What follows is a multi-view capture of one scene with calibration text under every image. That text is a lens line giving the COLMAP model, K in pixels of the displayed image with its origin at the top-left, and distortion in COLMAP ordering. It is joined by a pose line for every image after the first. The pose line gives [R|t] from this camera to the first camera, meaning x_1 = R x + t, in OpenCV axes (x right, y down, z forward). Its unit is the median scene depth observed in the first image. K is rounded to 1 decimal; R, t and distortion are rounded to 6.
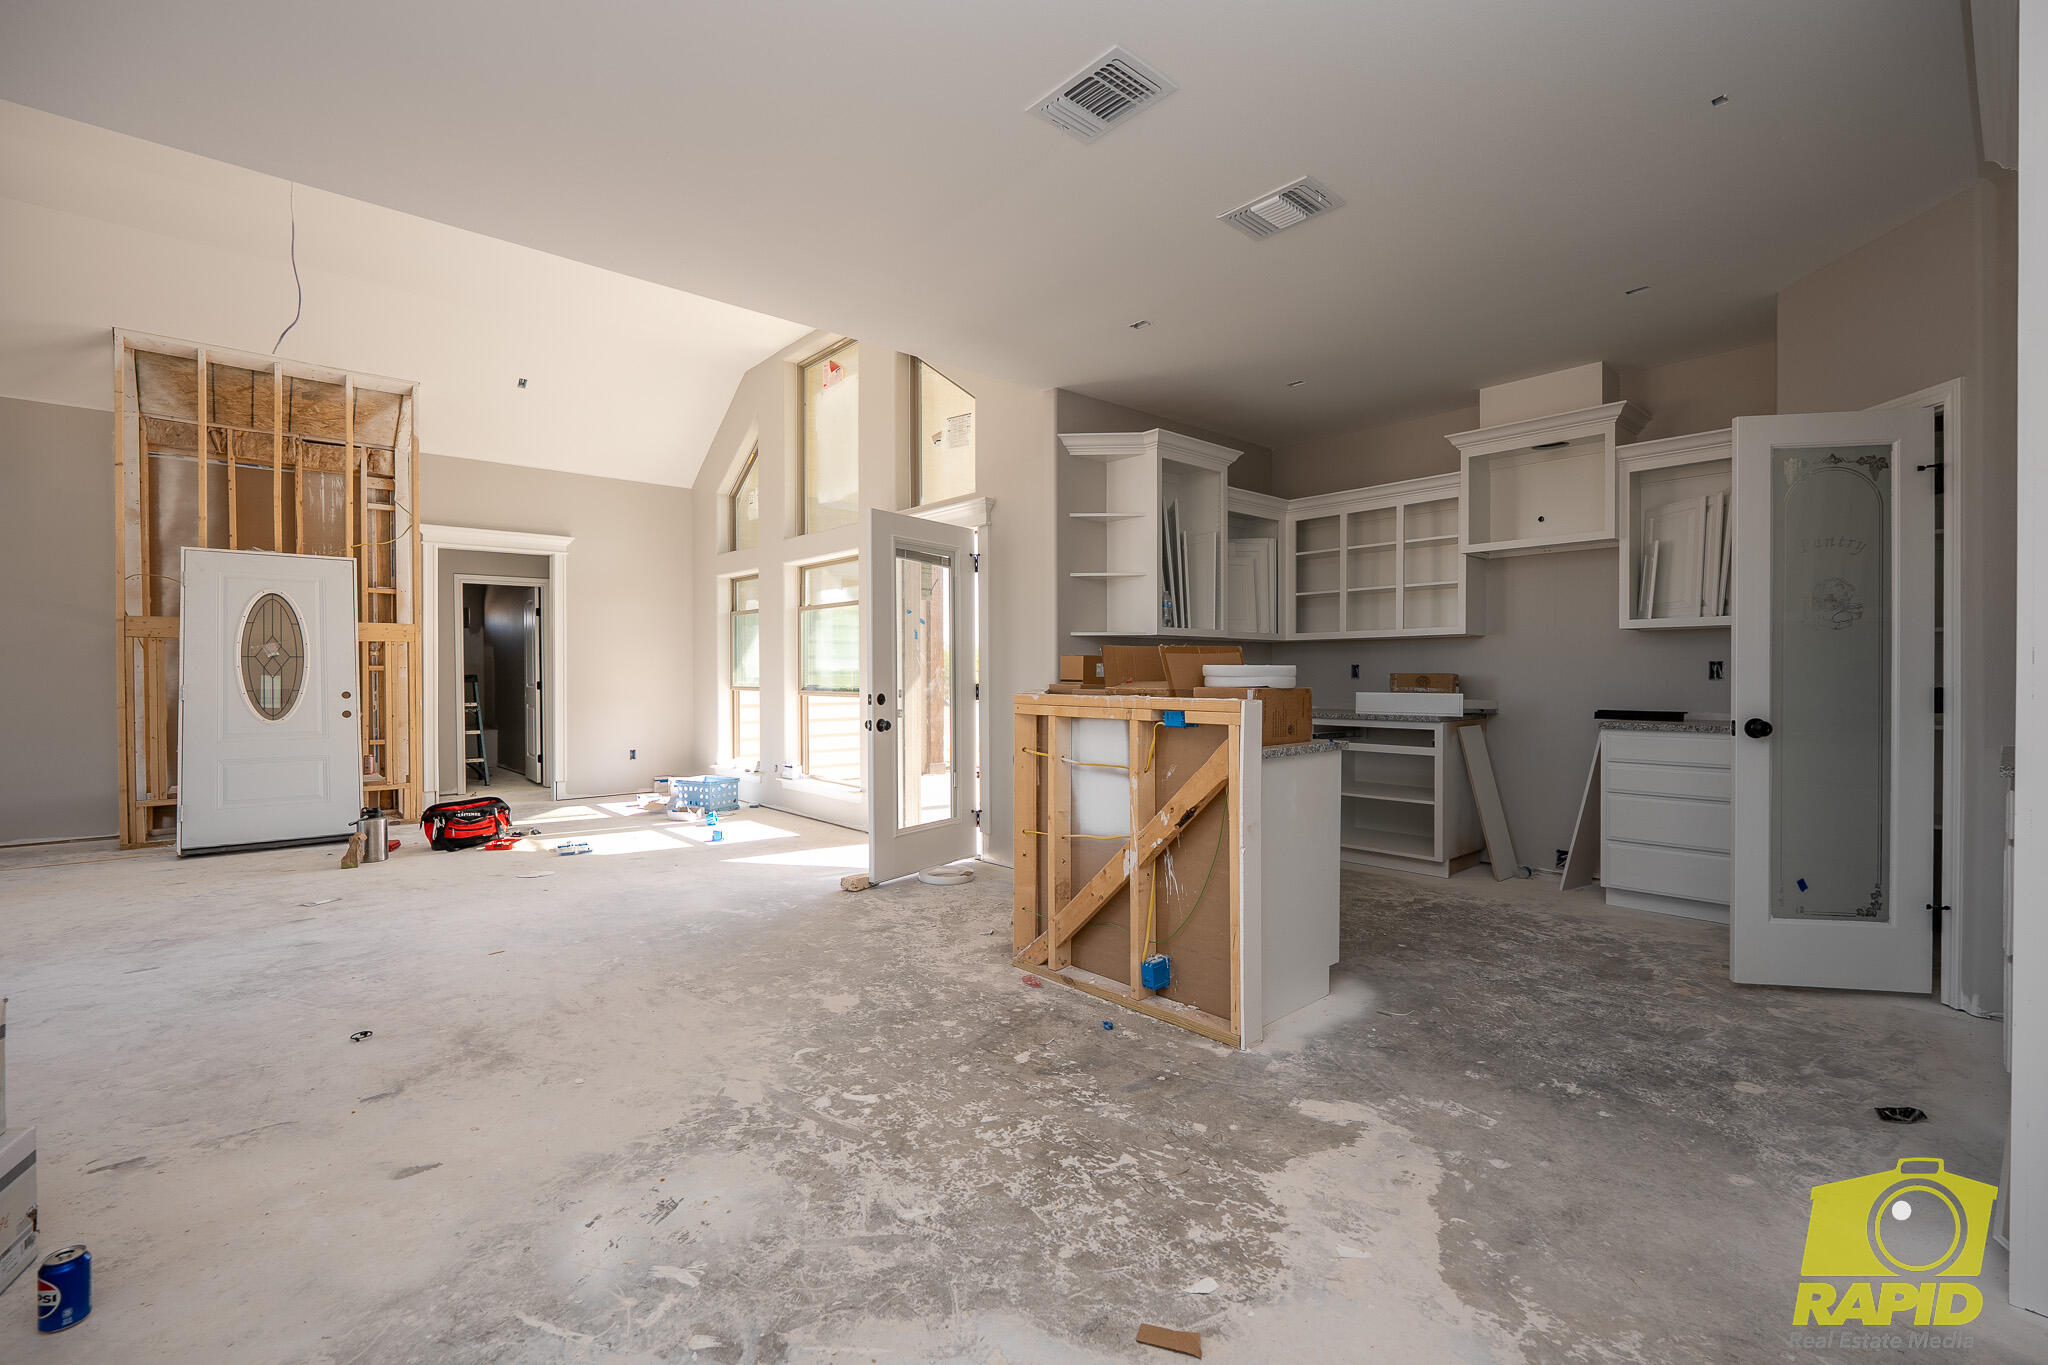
lens RADIAL K [[903.4, 0, 1018.1], [0, 903.4, 680.6], [0, 0, 1]] dist [-0.004610, -0.000617]
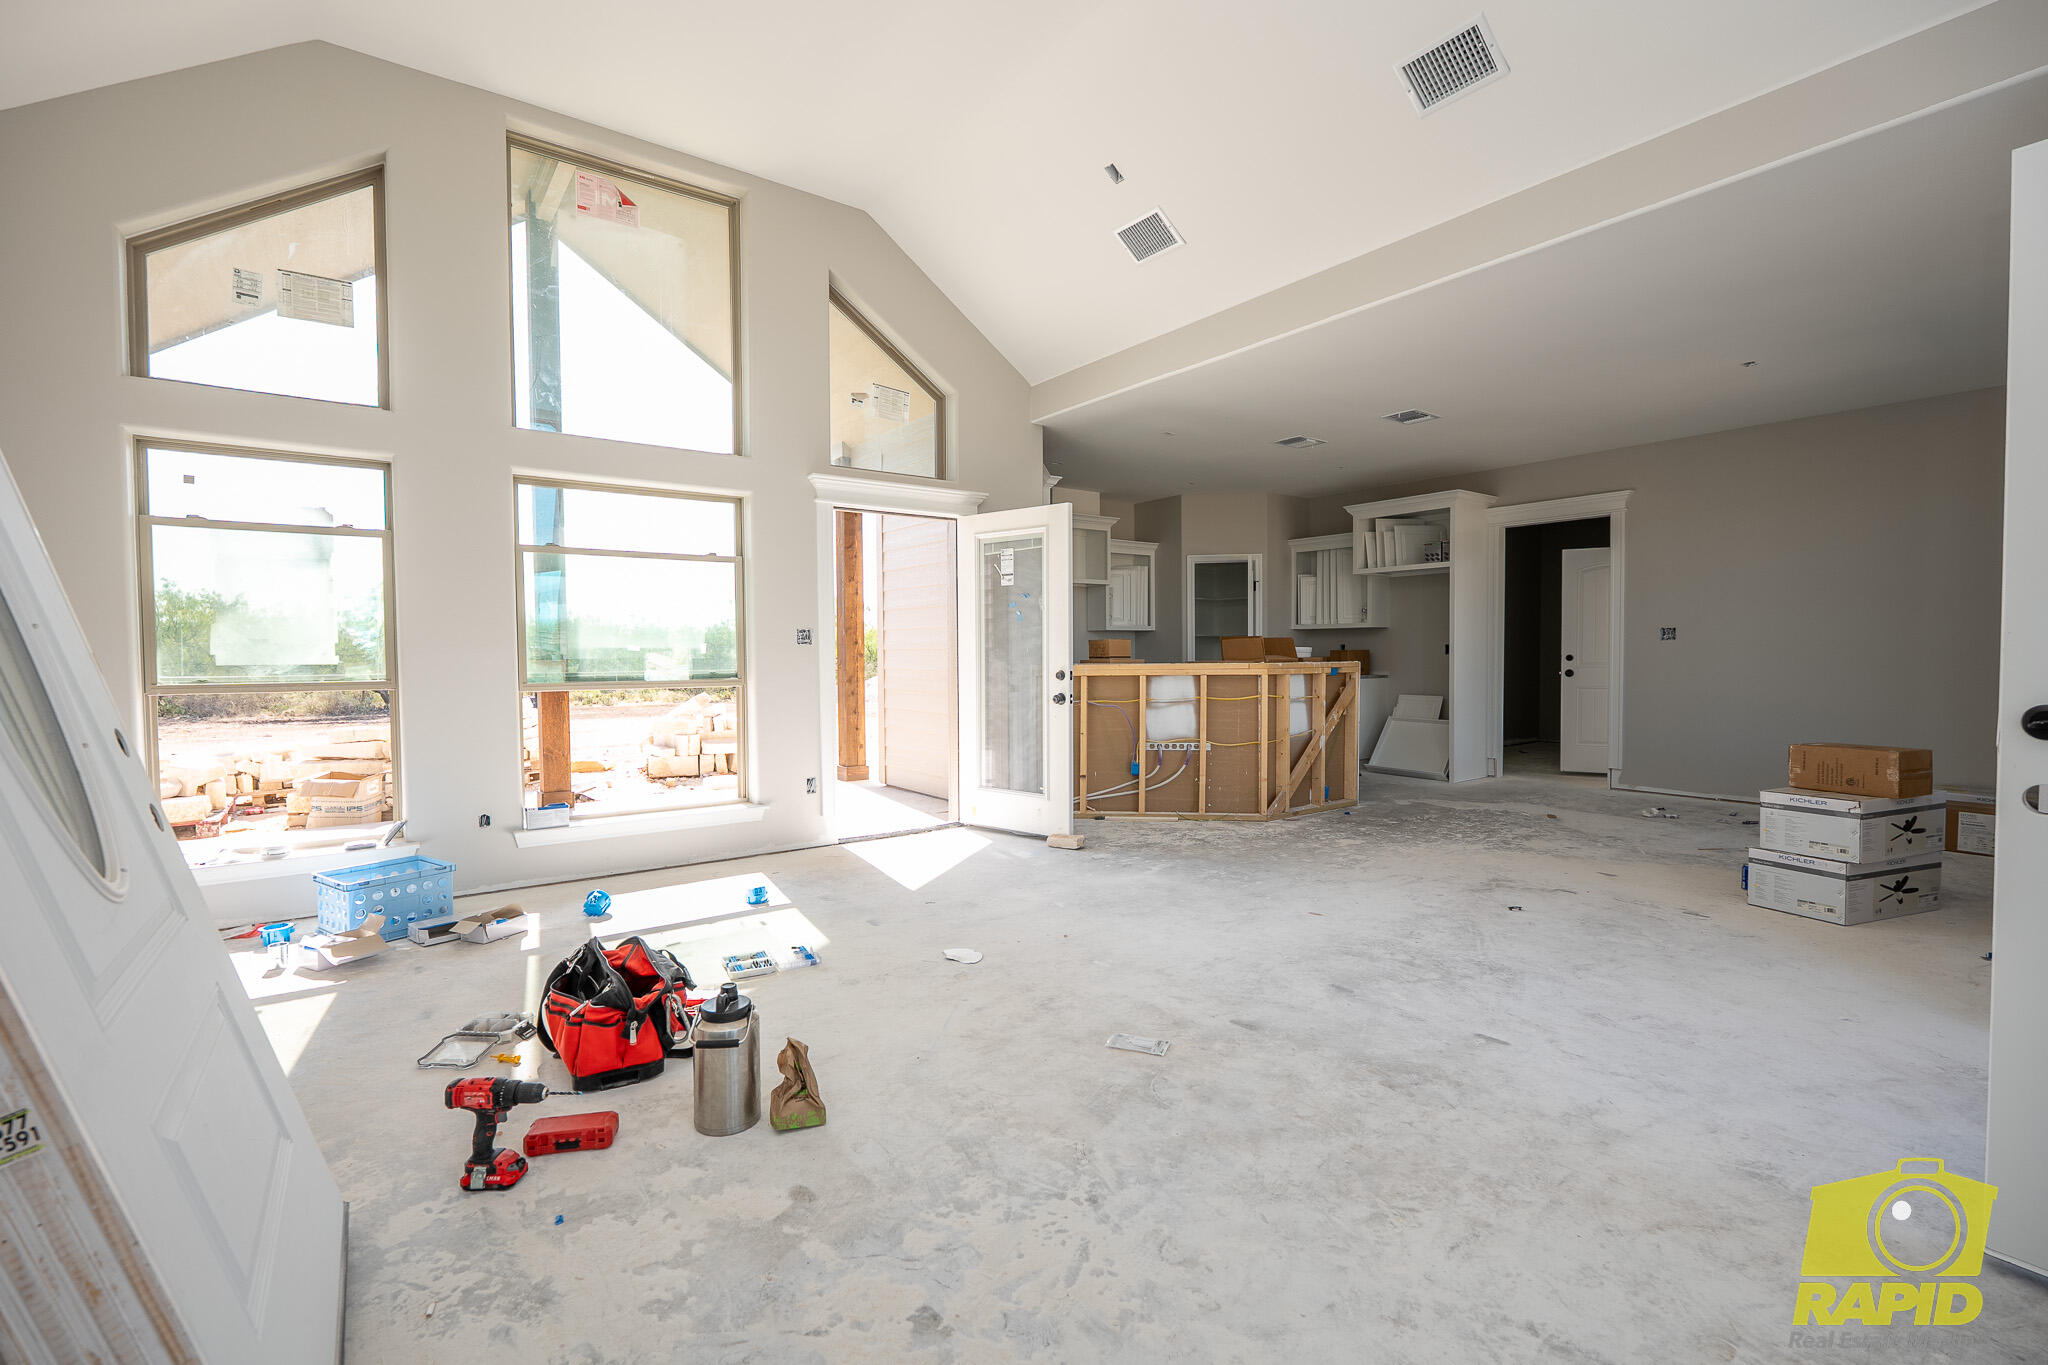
lens RADIAL K [[903.4, 0, 1018.7], [0, 903.4, 672.3], [0, 0, 1]] dist [-0.004610, -0.000617]
pose [[0.086313, -0.035961, 0.995619, -1.926543], [0.011016, 0.999322, 0.035140, -0.031544], [-0.996207, 0.007934, 0.086651, 1.448916]]
